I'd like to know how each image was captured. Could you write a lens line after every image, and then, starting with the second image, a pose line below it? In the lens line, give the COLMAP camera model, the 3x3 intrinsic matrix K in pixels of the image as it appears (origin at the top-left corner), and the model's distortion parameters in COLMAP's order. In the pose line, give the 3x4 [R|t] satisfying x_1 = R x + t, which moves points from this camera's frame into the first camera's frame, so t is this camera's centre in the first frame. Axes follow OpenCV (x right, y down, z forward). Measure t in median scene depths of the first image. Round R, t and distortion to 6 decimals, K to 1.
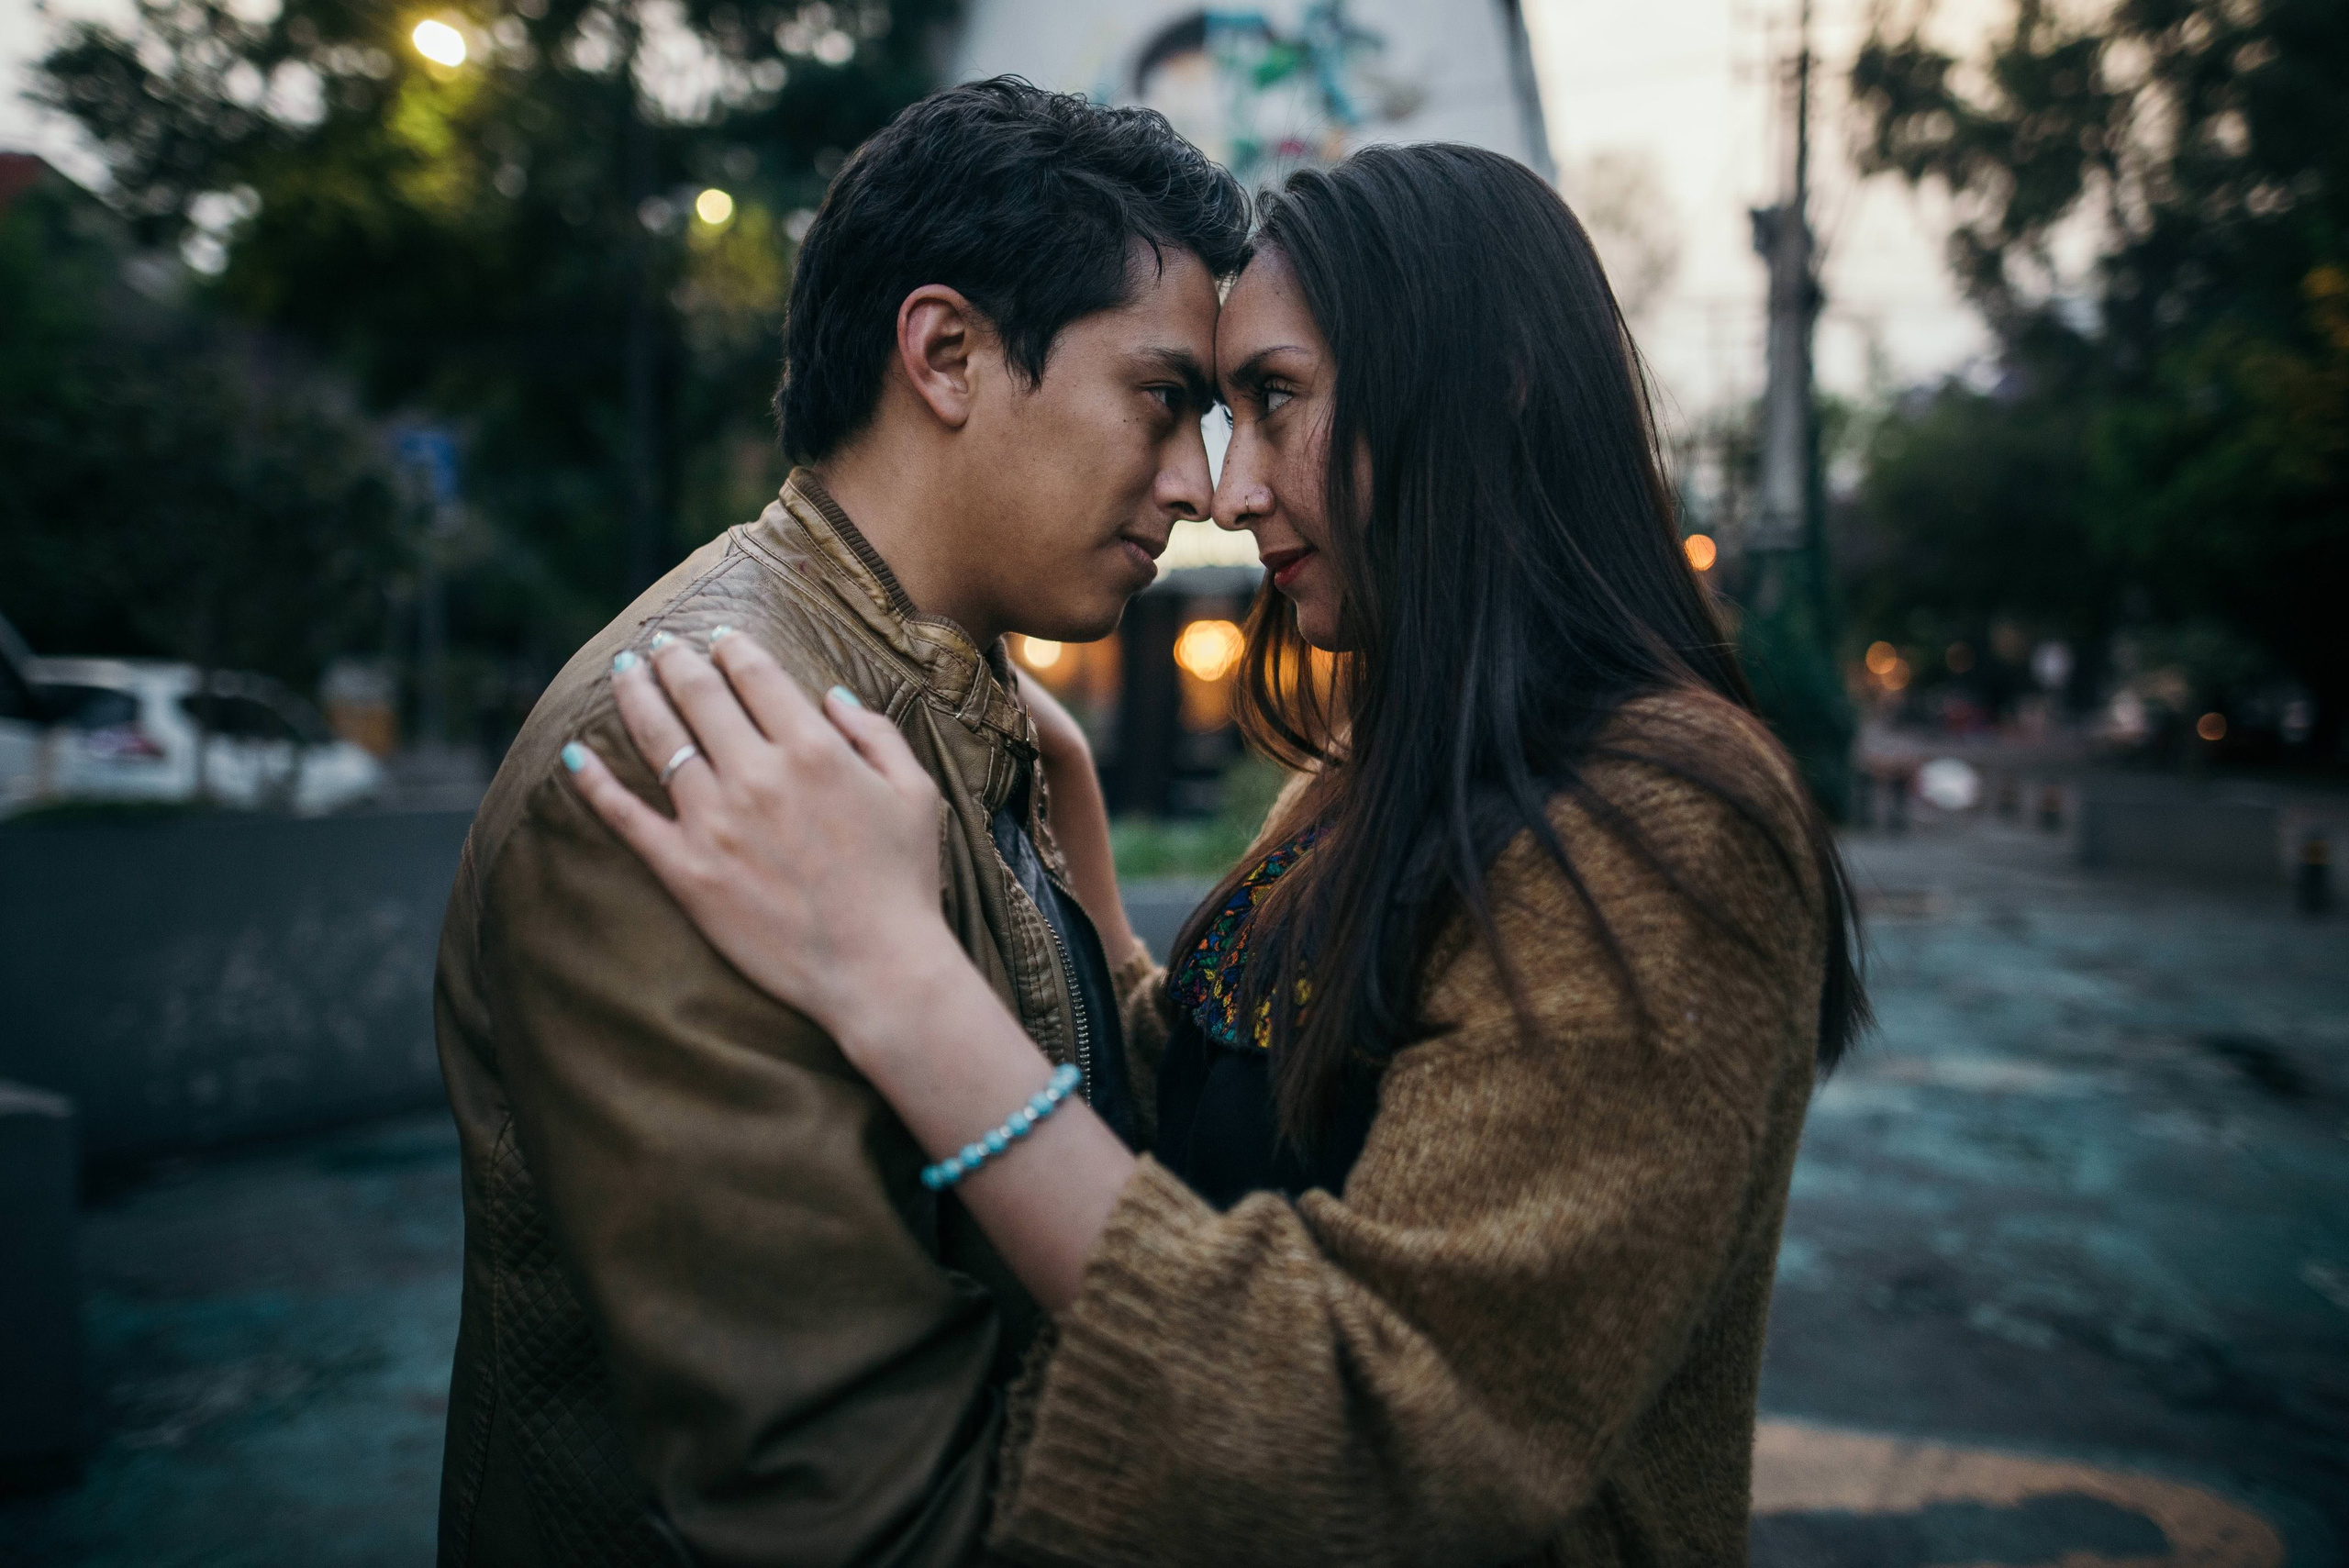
lens RADIAL K [[1615.7, 0, 1175.6], [0, 1615.7, 724.6], [0, 0, 1]] dist [-0.054500, 0.051037]
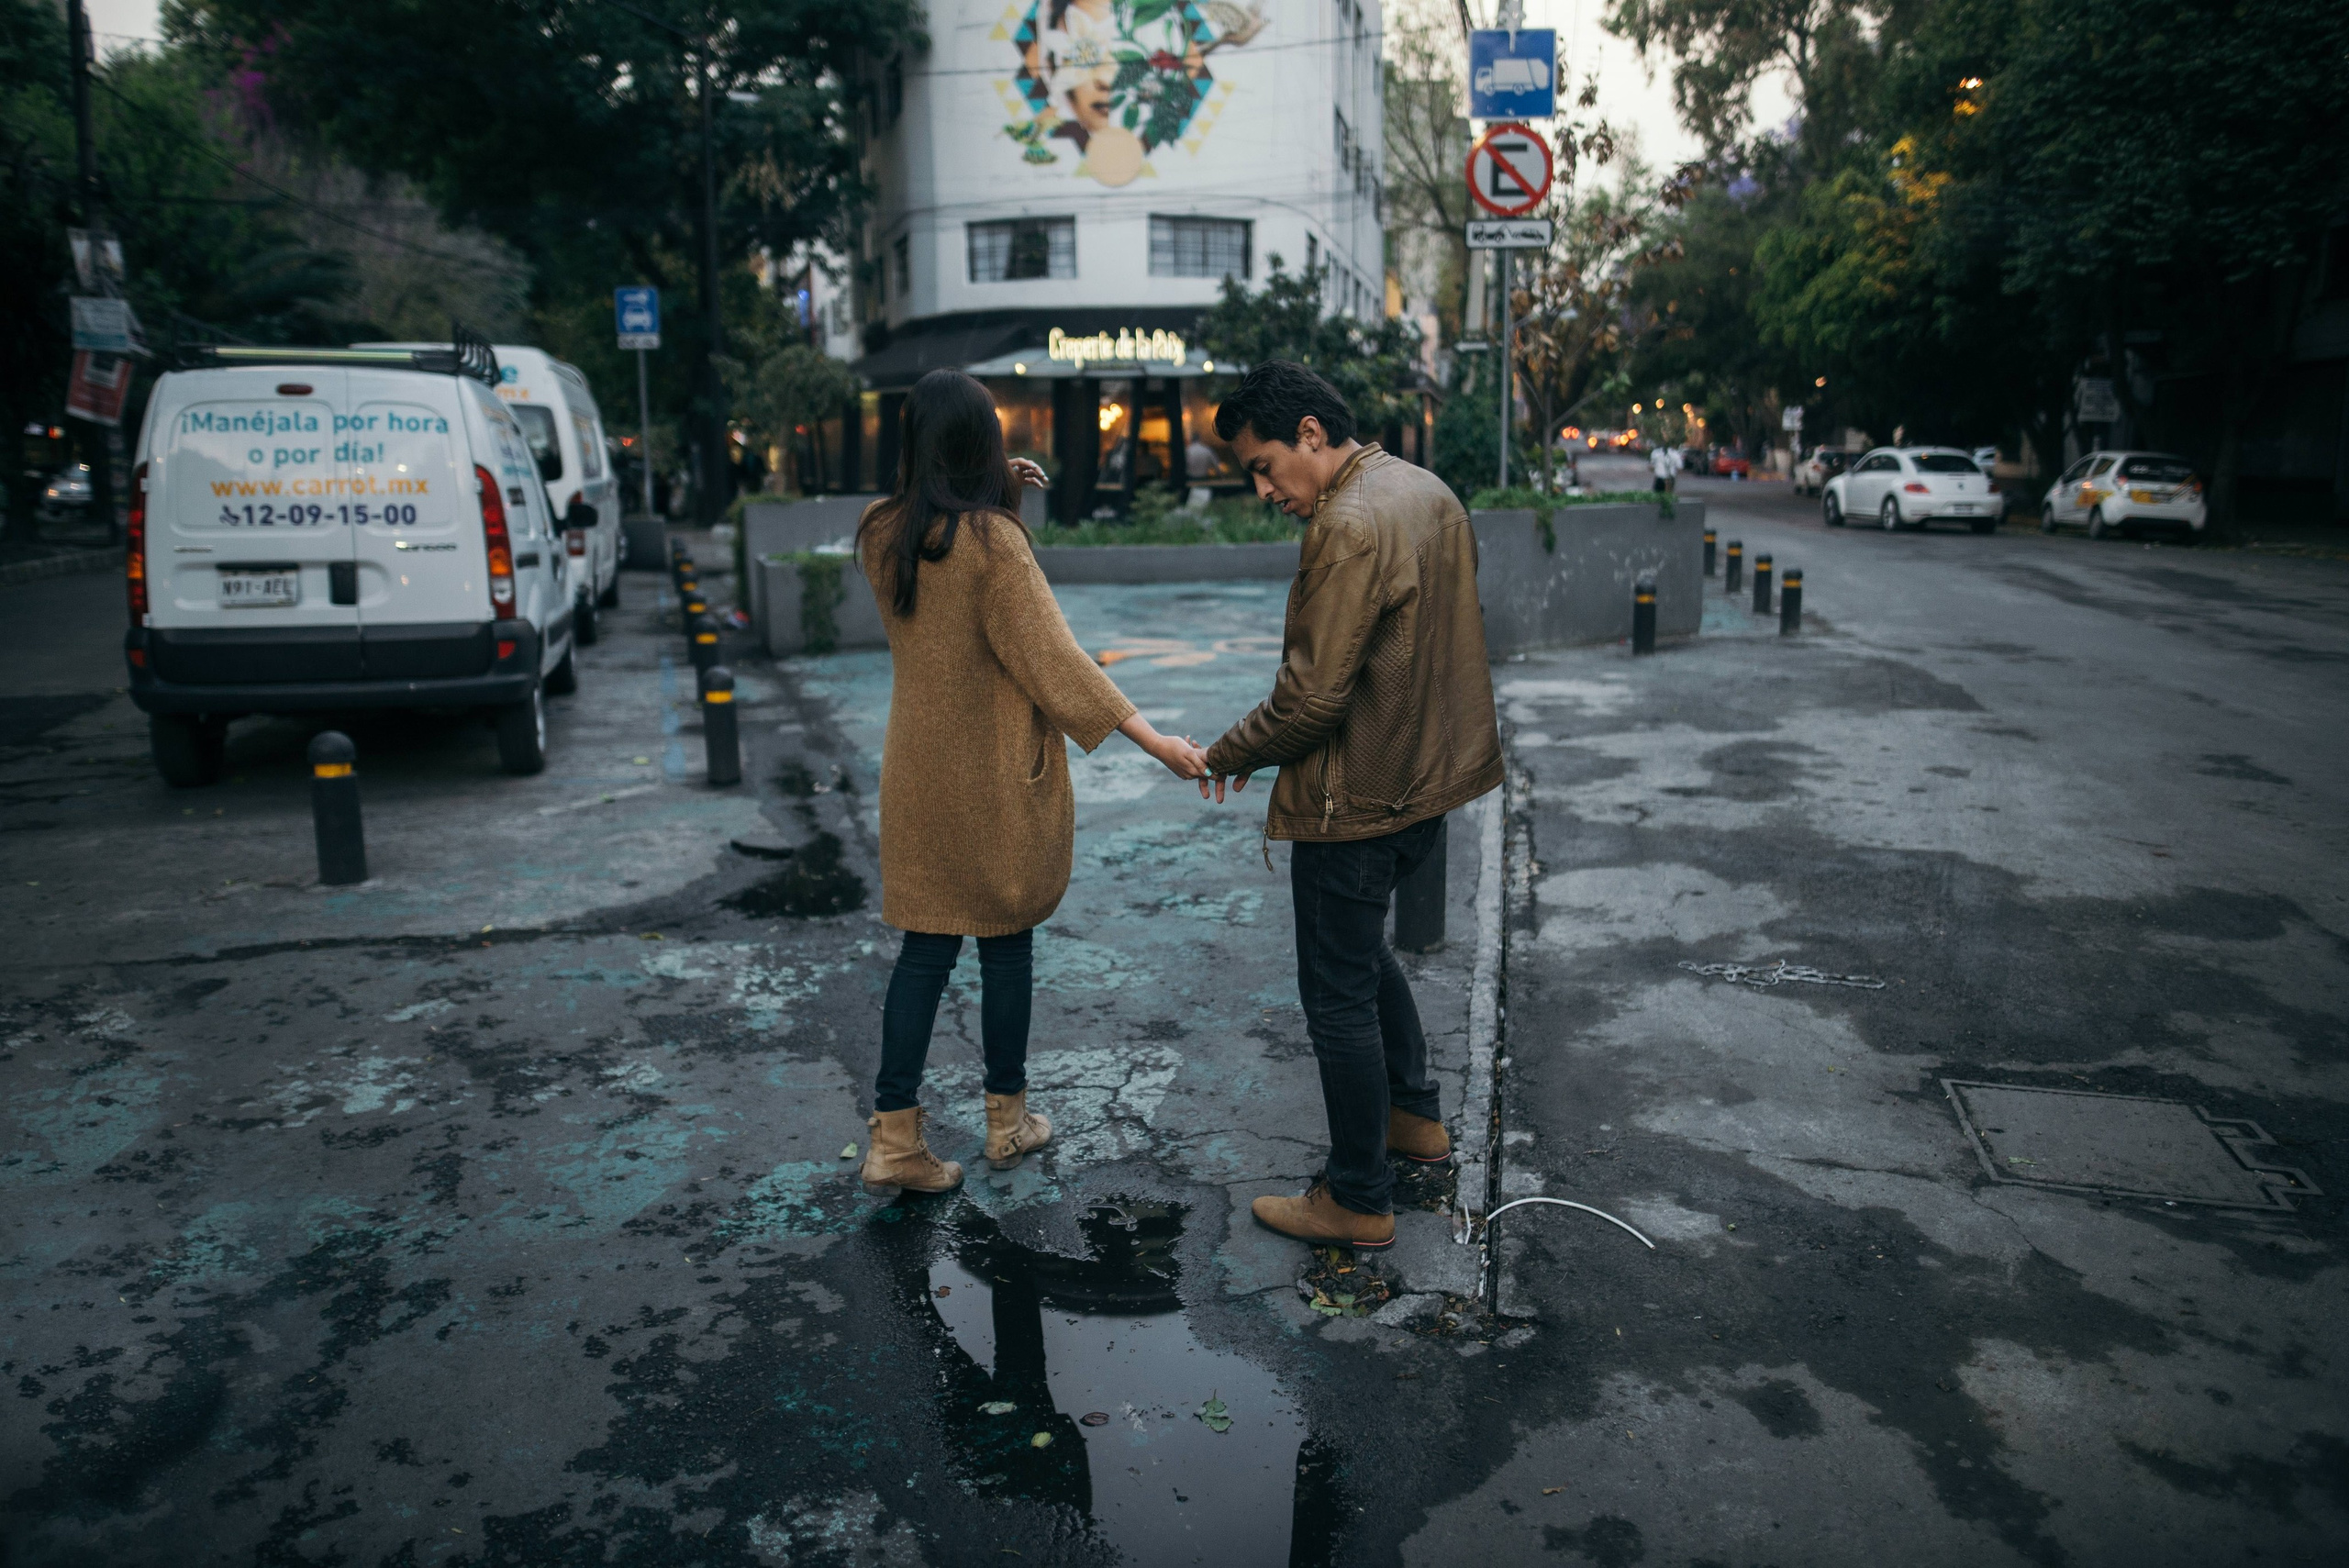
lens RADIAL K [[1615.7, 0, 1175.6], [0, 1615.7, 724.6], [0, 0, 1]] dist [-0.054500, 0.051037]
pose [[0.996140, -0.017805, 0.085959, -0.047014], [0.004247, 0.987843, 0.155399, 0.002196], [-0.087680, -0.154434, 0.984105, -0.469541]]
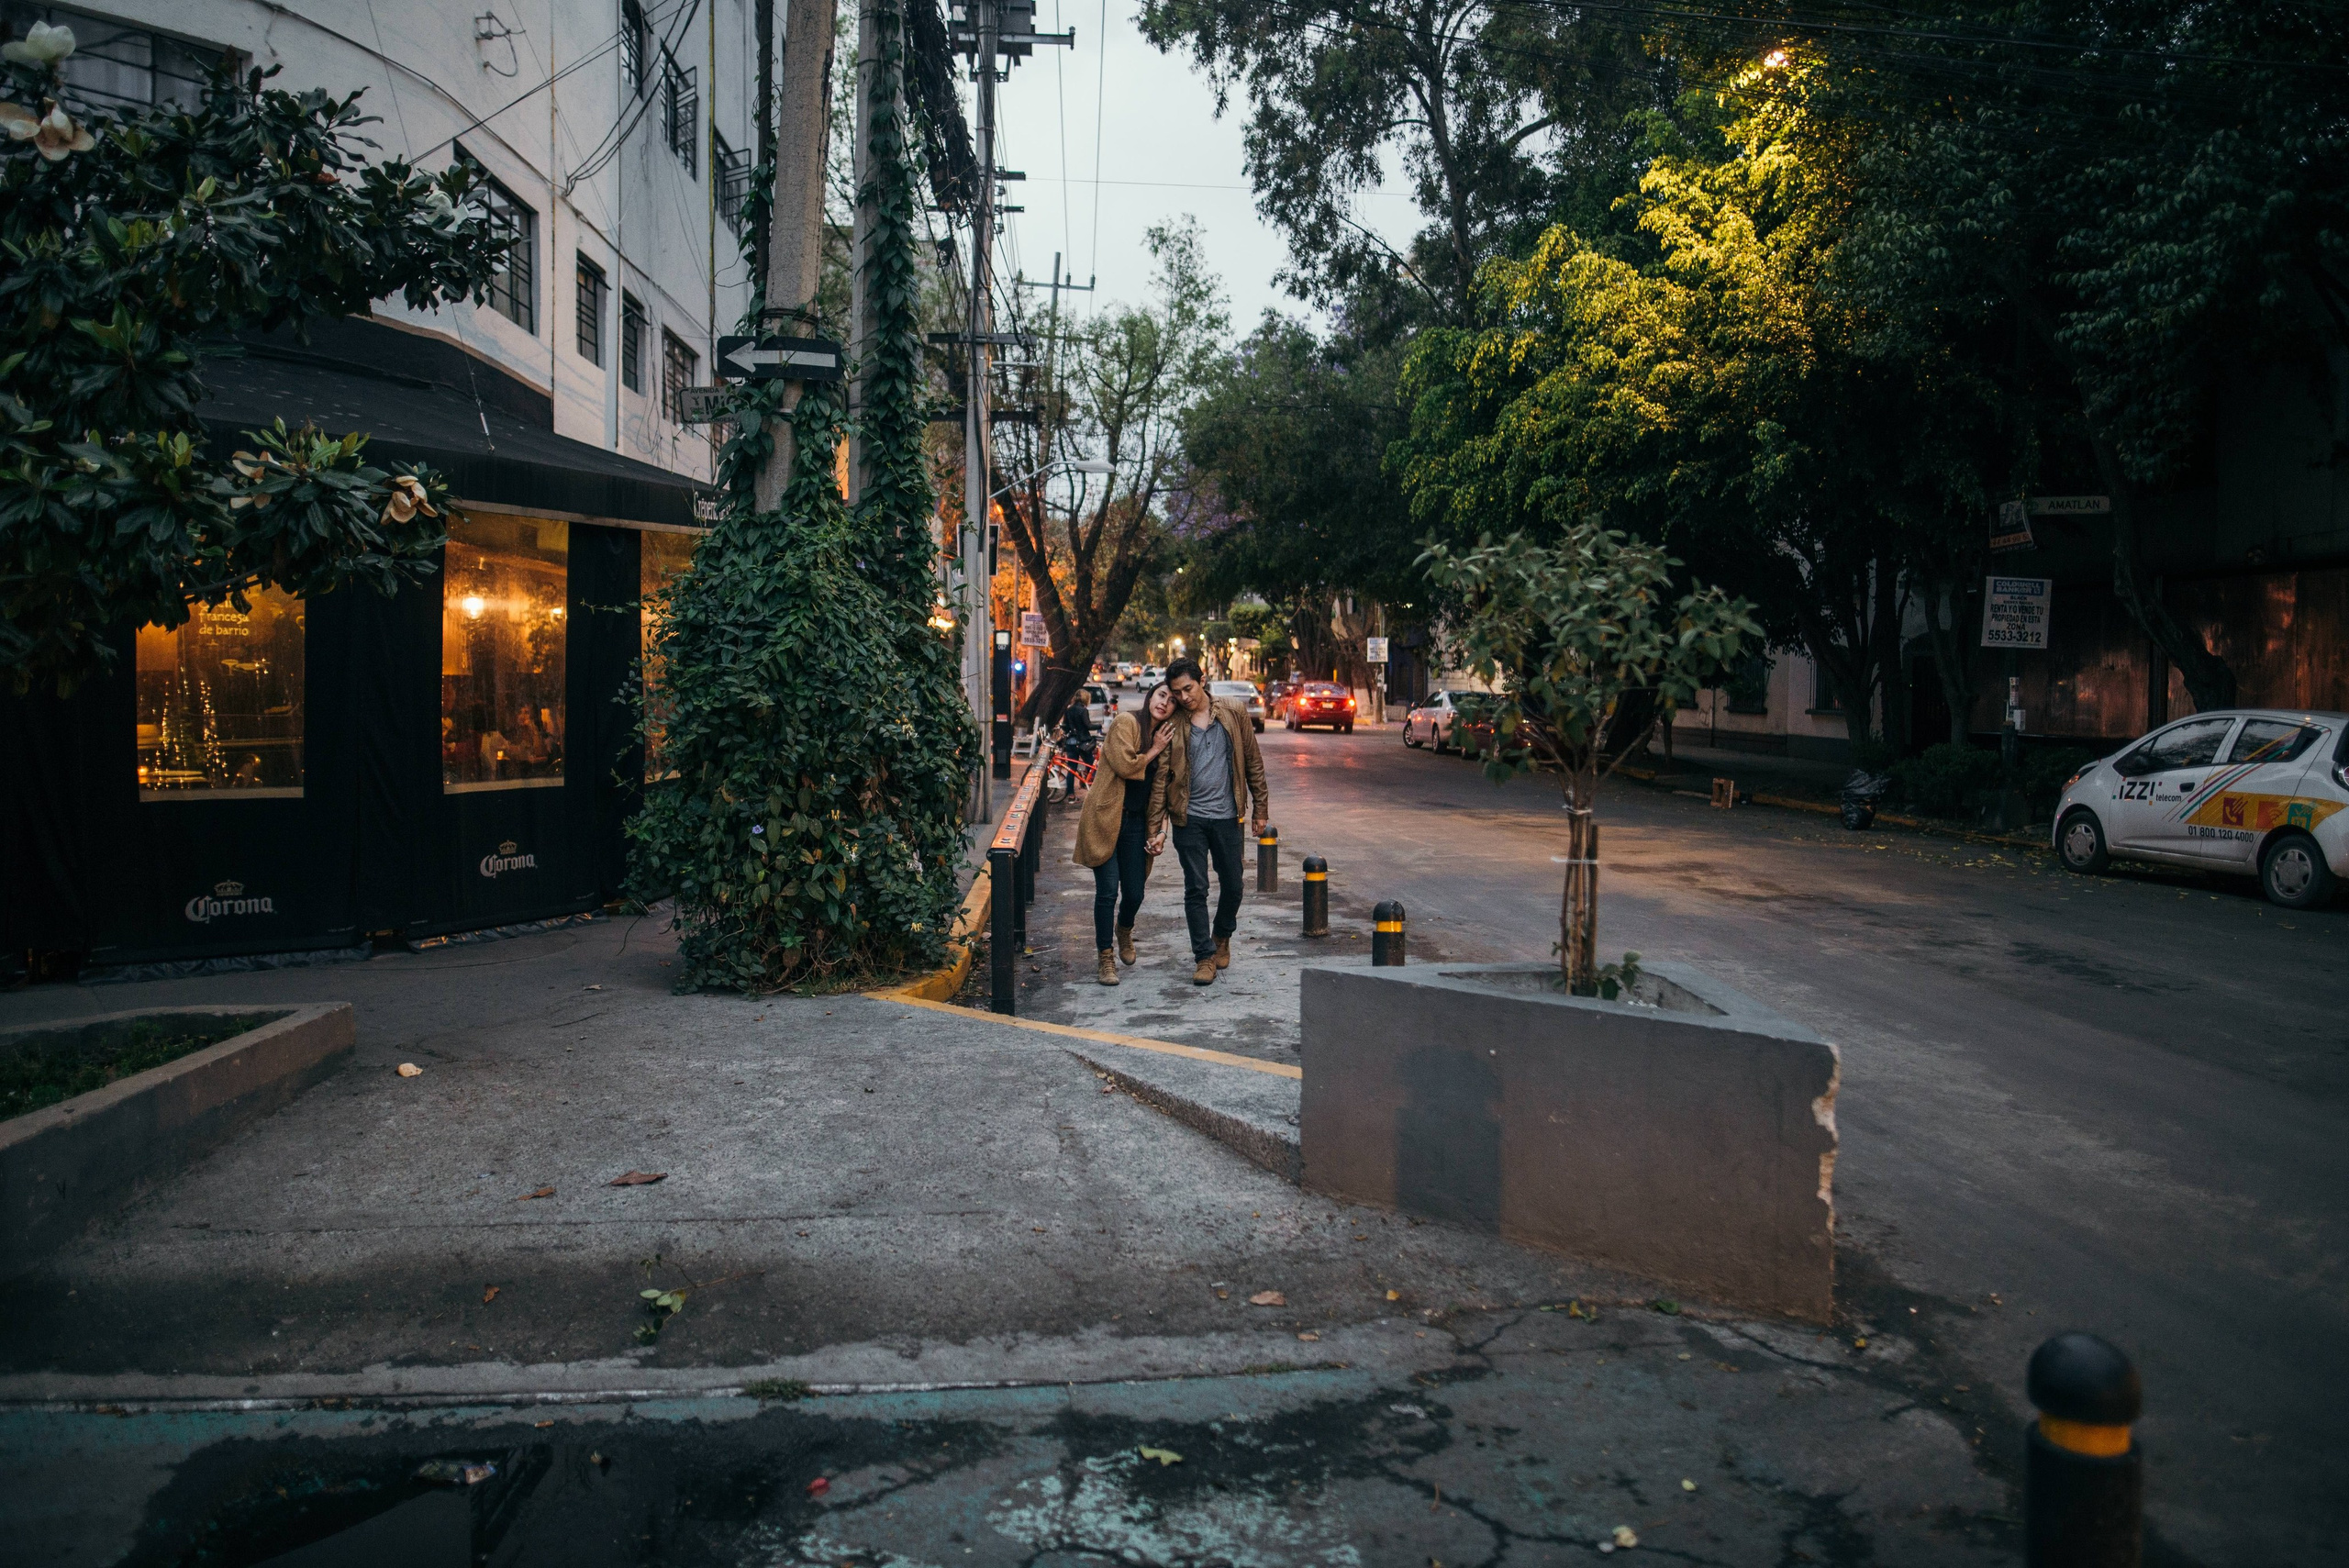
lens RADIAL K [[1615.7, 0, 1175.6], [0, 1615.7, 724.6], [0, 0, 1]] dist [-0.054500, 0.051037]
pose [[0.933804, 0.000835, 0.357785, 0.243273], [-0.005527, 0.999912, 0.012093, -0.011108], [-0.357744, -0.013270, 0.933726, 0.386596]]
